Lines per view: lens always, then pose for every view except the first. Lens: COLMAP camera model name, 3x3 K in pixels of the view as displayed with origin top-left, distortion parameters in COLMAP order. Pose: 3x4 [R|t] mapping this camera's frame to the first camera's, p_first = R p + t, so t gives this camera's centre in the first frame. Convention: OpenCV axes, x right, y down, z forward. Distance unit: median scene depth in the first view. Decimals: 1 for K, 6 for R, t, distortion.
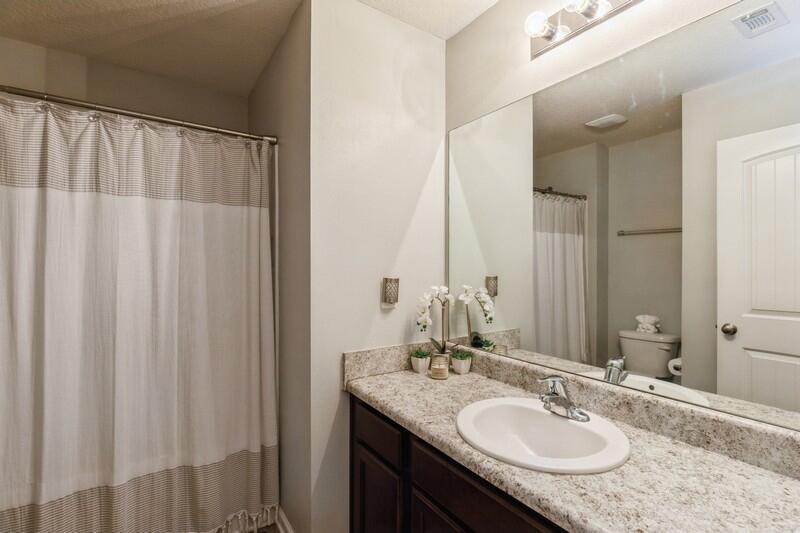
lens RADIAL K [[376.3, 0, 402.0], [0, 376.3, 265.9], [0, 0, 1]] dist [-0.006795, 0.000549]
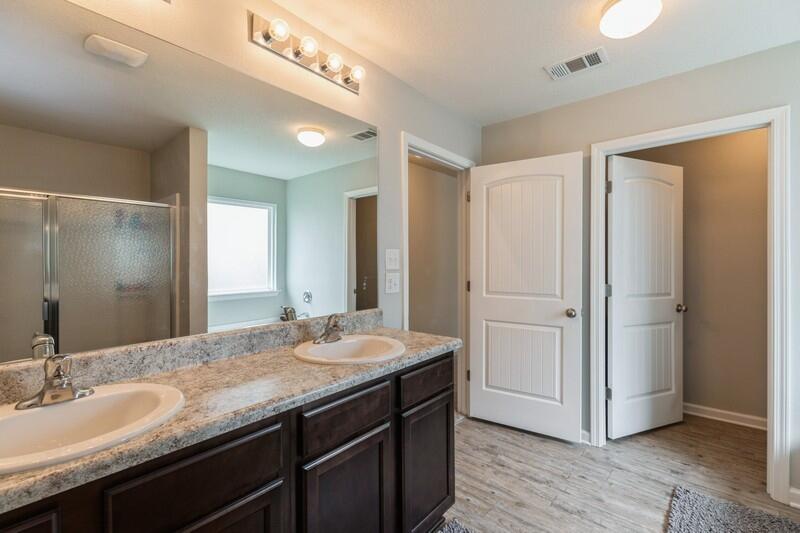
lens RADIAL K [[344.8, 0, 395.6], [0, 344.8, 270.5], [0, 0, 1]] dist [0.002654, 0.000324]
pose [[-0.270357, -0.015148, 0.962641, -0.820896], [0.011866, 0.999748, 0.019064, 0.096660], [-0.962687, 0.016577, -0.270109, 1.002747]]
